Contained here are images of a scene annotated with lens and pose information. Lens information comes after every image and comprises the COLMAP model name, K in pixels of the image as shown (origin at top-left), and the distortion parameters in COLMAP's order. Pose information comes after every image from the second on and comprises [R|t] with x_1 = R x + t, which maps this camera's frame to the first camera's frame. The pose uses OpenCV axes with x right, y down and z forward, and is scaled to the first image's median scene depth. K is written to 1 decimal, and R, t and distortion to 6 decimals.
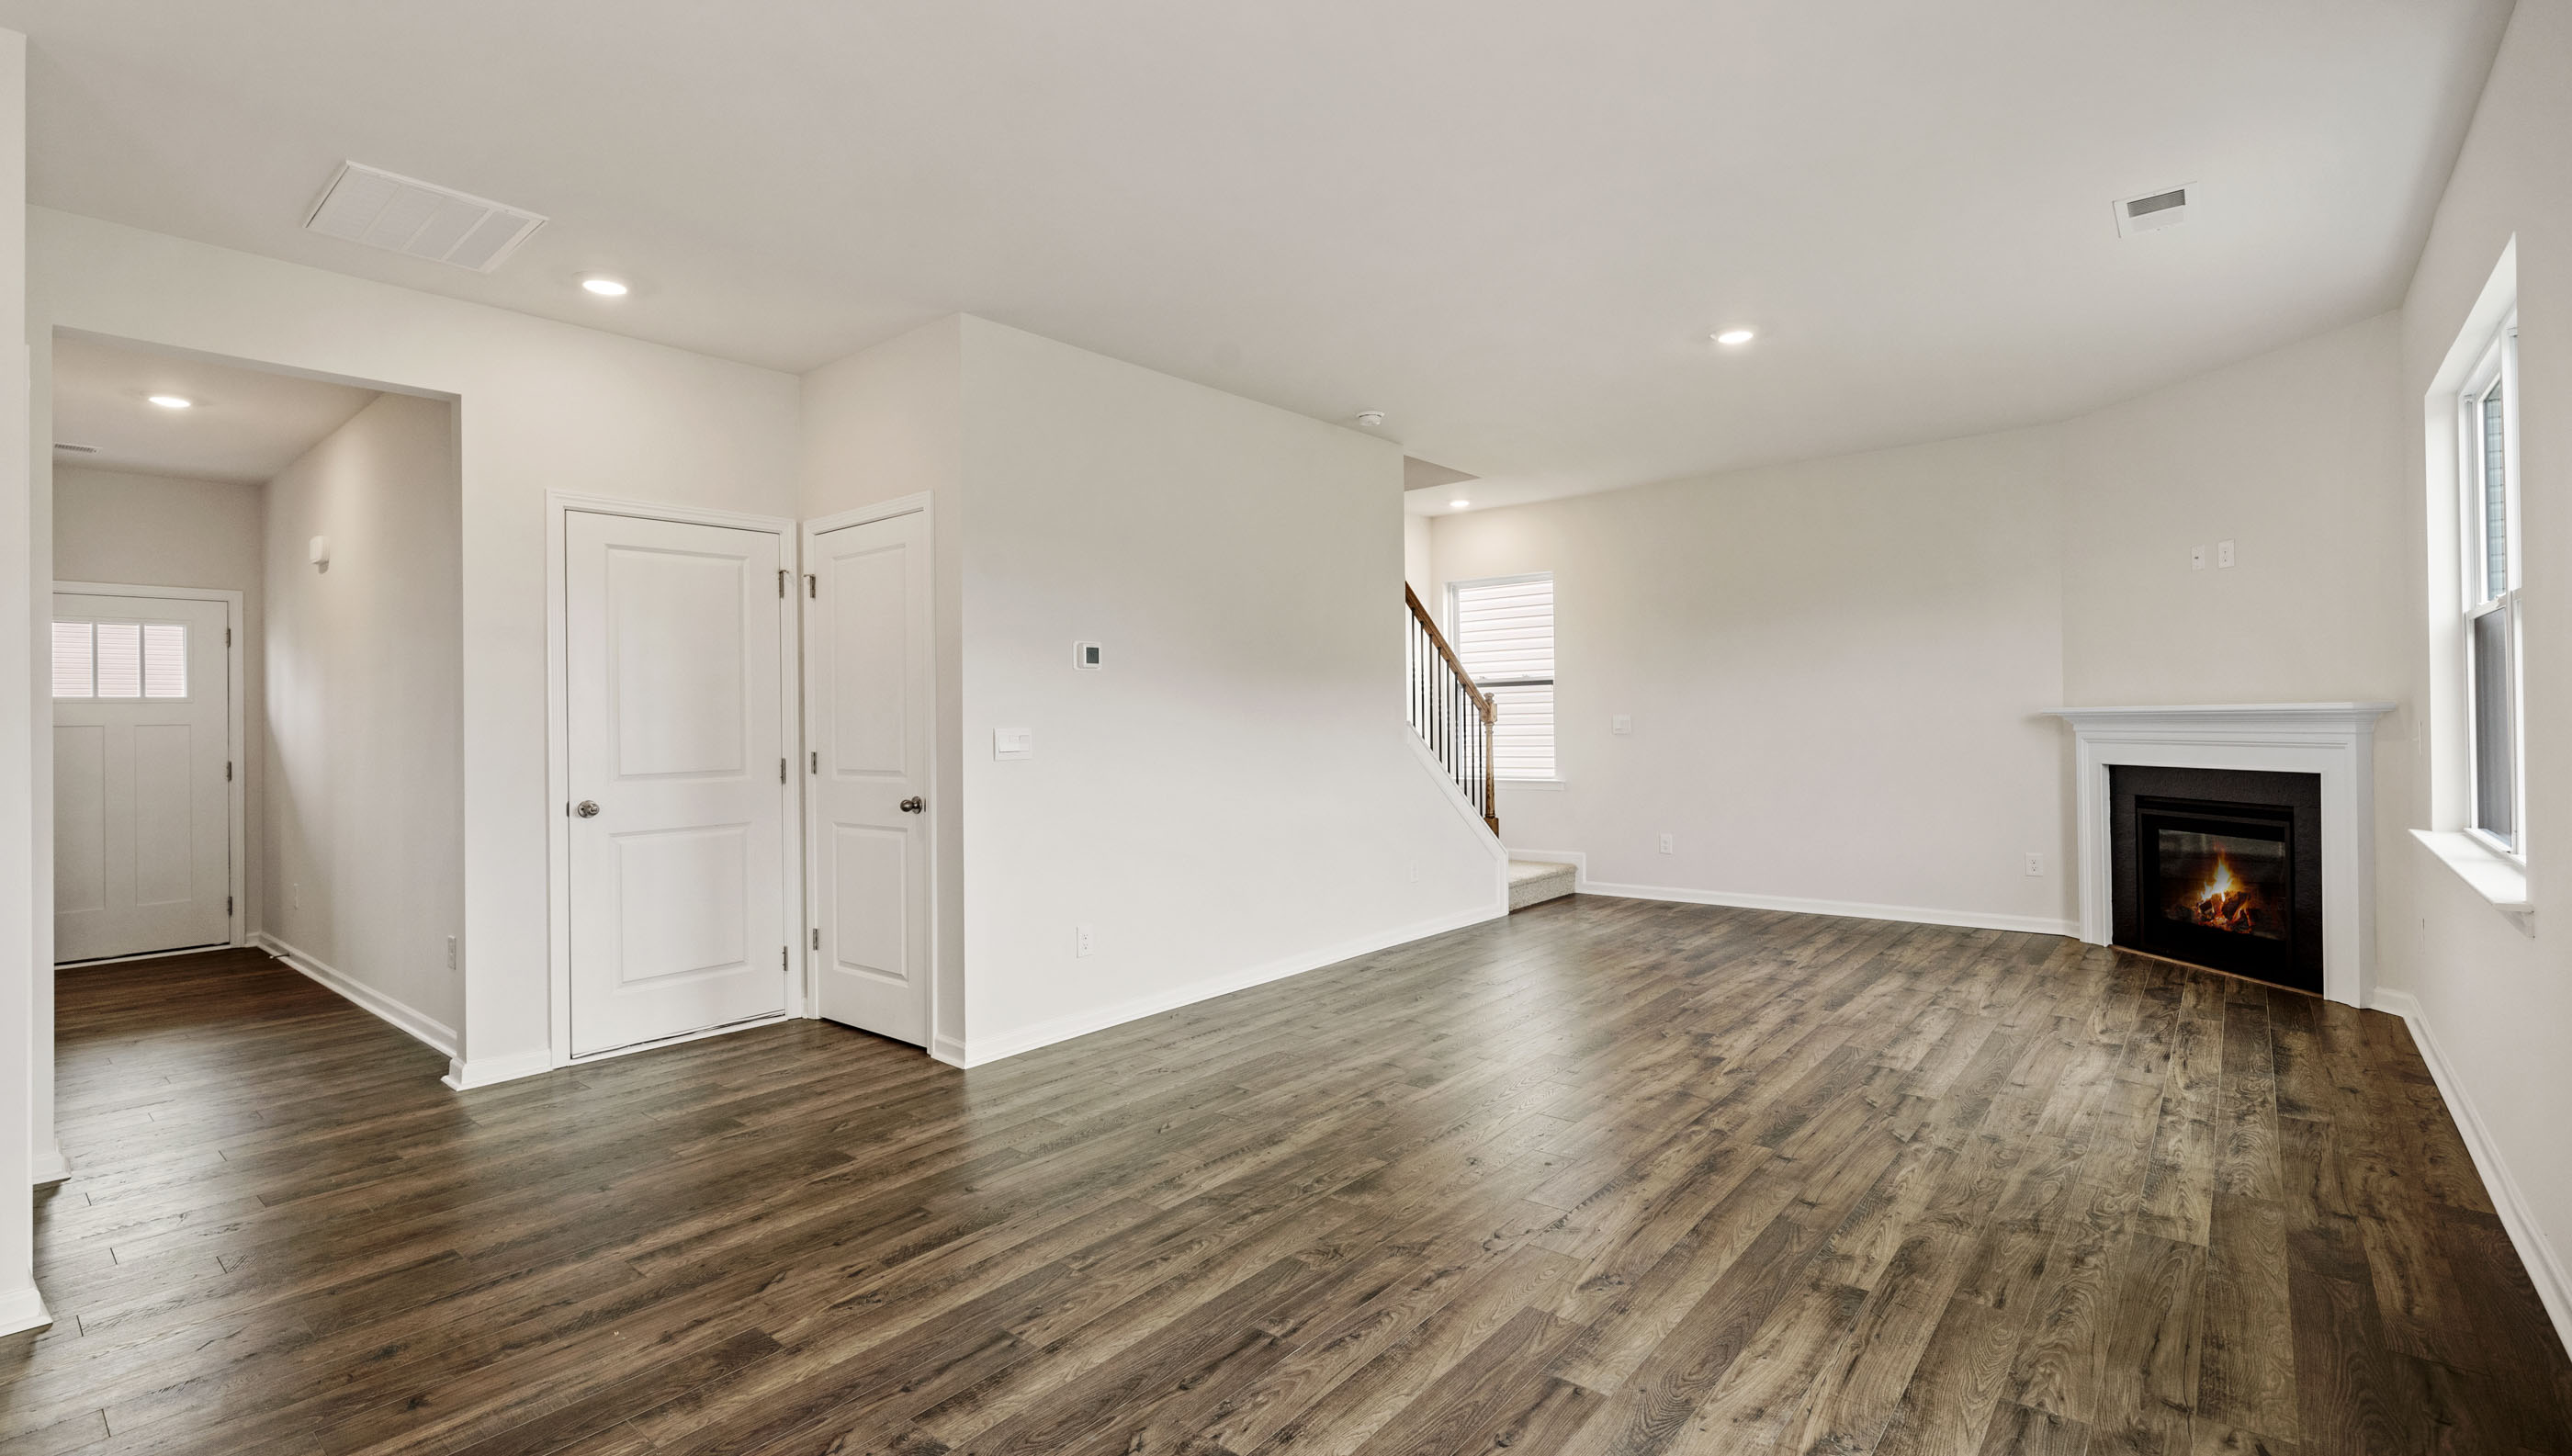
lens RADIAL K [[1159.7, 0, 1250.4], [0, 1159.7, 720.2], [0, 0, 1]] dist [-0.001446, -0.000677]
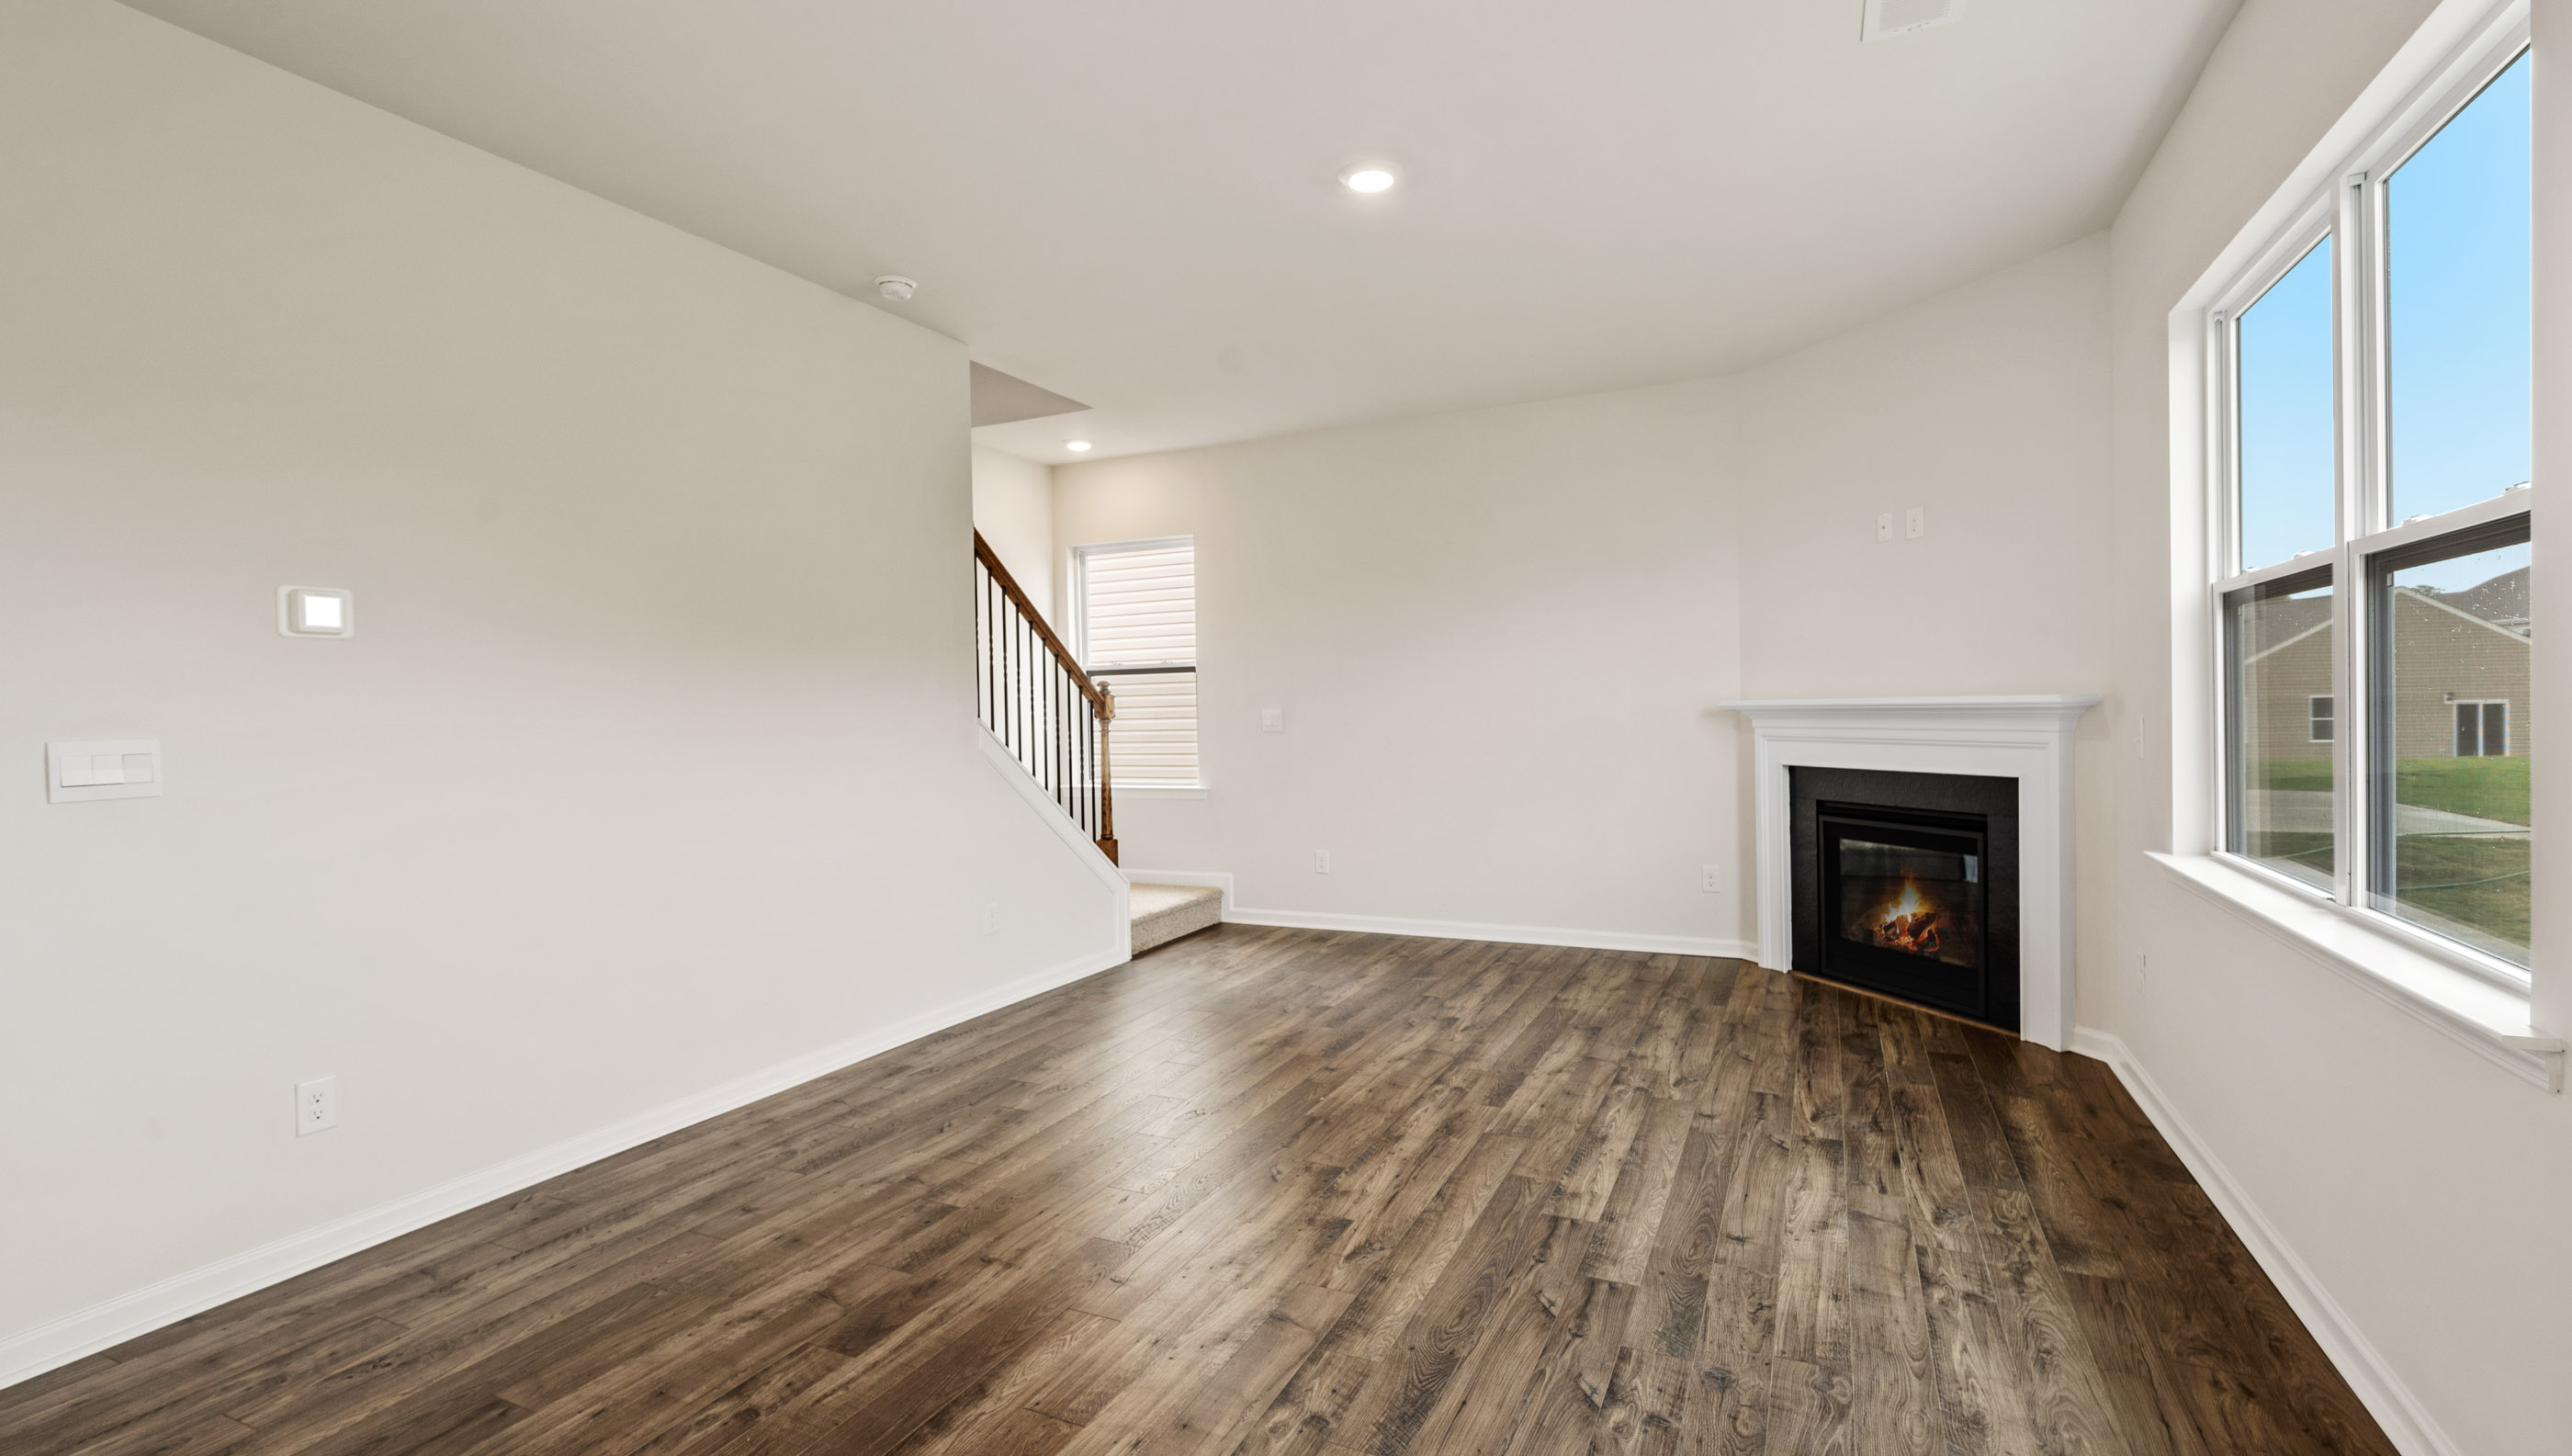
lens RADIAL K [[1148.9, 0, 1282.7], [0, 1148.9, 708.9], [0, 0, 1]] dist [0.000906, 0.000228]
pose [[0.963465, -0.002402, 0.267824, 0.159974], [0.002747, 0.999996, -0.000916, -0.005360], [-0.267820, 0.001619, 0.963467, 0.303225]]
